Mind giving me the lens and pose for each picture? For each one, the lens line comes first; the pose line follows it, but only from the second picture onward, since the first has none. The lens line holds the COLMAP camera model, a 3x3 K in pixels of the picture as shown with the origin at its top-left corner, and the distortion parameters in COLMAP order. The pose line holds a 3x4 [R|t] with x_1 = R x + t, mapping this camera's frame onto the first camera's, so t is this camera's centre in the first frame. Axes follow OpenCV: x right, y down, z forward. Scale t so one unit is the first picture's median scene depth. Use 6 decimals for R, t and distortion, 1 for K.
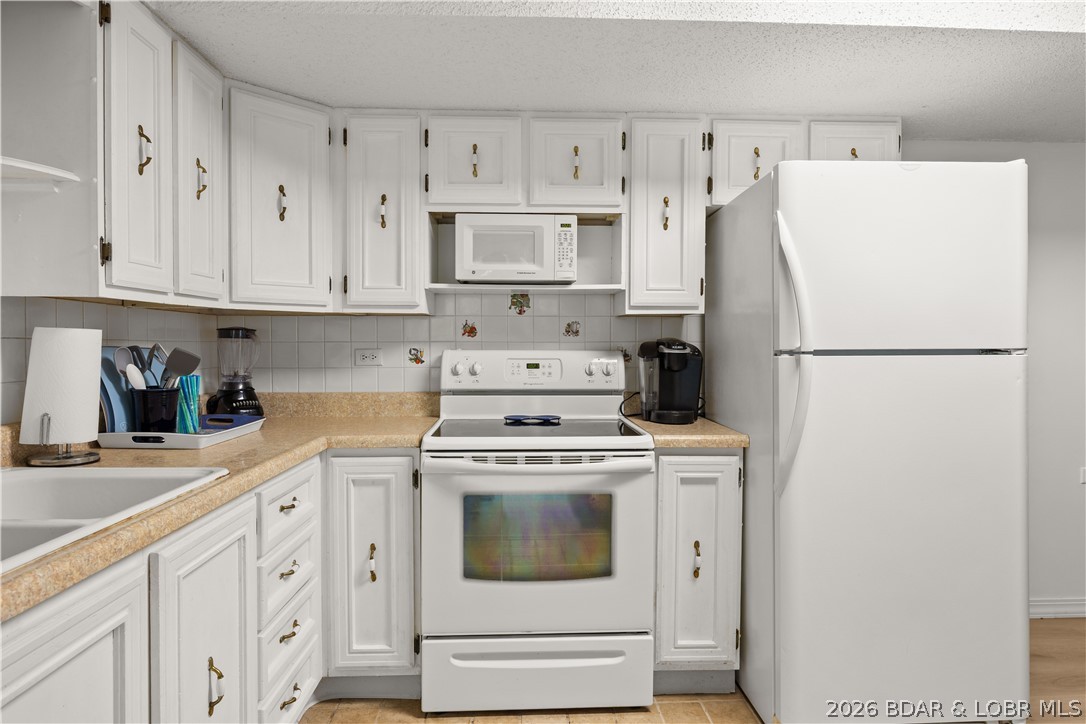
lens RADIAL K [[657.2, 0, 543.0], [0, 657.2, 362.0], [0, 0, 1]] dist [-0.005363, -0.001126]
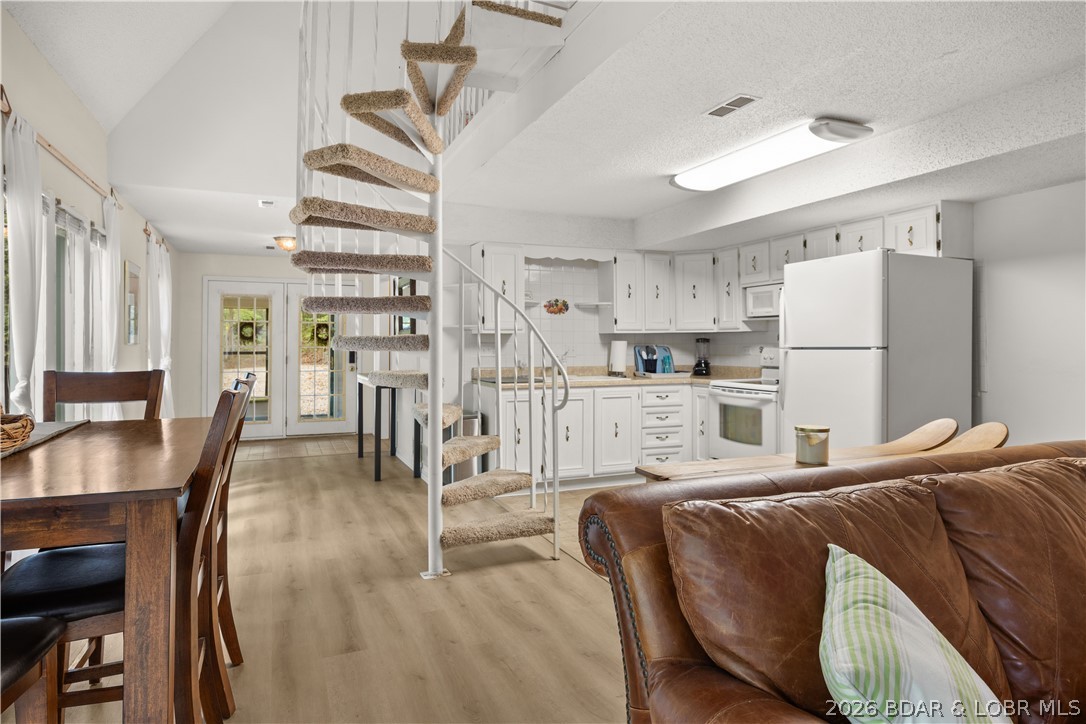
lens RADIAL K [[631.8, 0, 538.7], [0, 631.8, 349.3], [0, 0, 1]] dist [-0.019777, -0.000382]
pose [[0.356980, 0.003935, -0.934104, 1.909075], [-0.021386, 0.999763, -0.003961, 0.014640], [0.933867, 0.021390, 0.356980, -0.537972]]
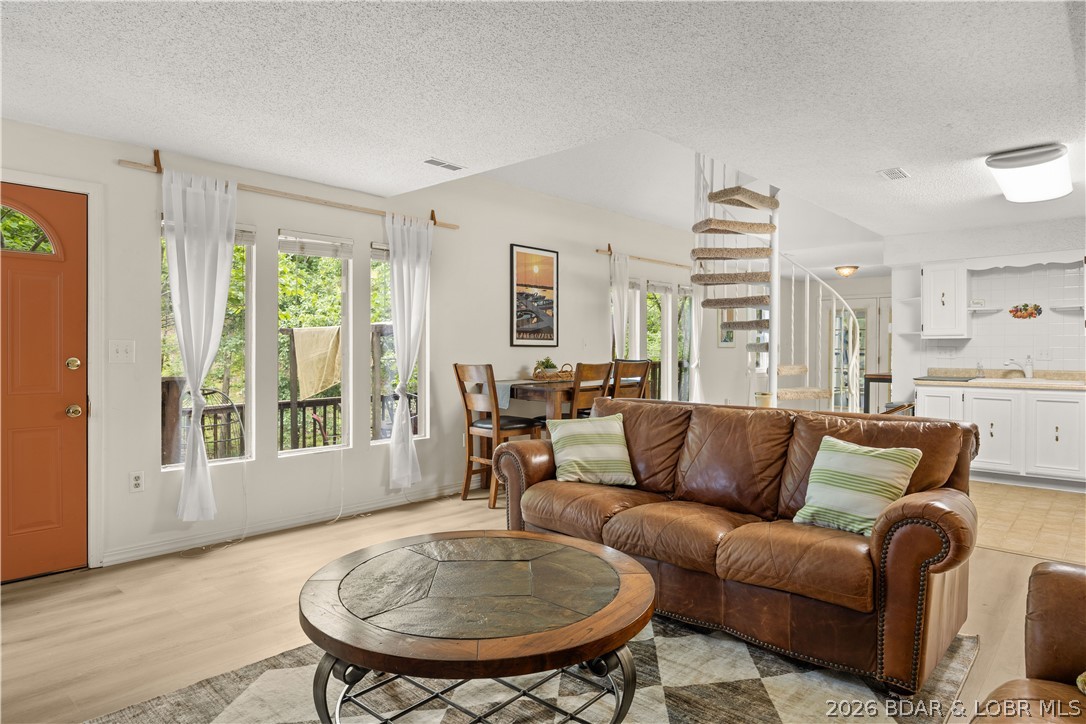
lens RADIAL K [[631.8, 0, 538.7], [0, 631.8, 349.3], [0, 0, 1]] dist [-0.019777, -0.000382]
pose [[-0.708906, -0.002295, -0.705299, 2.868754], [-0.019372, 0.999681, 0.016218, -0.015743], [0.705037, 0.025160, -0.708724, 0.931101]]
